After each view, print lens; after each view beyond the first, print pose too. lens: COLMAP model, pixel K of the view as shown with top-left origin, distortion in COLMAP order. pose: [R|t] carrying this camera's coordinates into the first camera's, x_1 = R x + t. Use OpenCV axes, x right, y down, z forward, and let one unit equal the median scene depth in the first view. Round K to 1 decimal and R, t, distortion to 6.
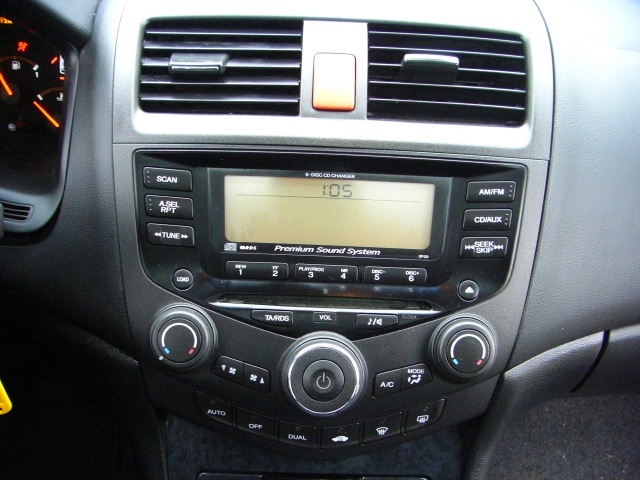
lens RADIAL K [[705.2, 0, 315.8], [0, 705.2, 242.2], [0, 0, 1]] dist [-0.179323, 0.000000]
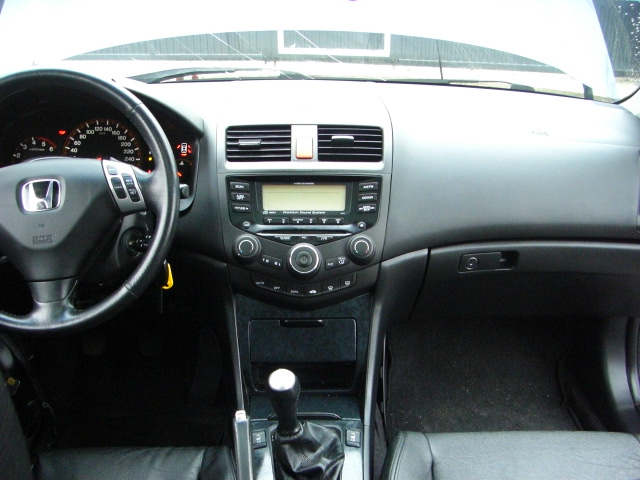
lens RADIAL K [[705.2, 0, 321.6], [0, 705.2, 237.9], [0, 0, 1]] dist [-0.179323, 0.000000]
pose [[0.998961, -0.037591, 0.025785, 0.010575], [0.042048, 0.978318, -0.202794, 0.608280], [-0.017602, 0.203668, 0.978882, -1.427936]]
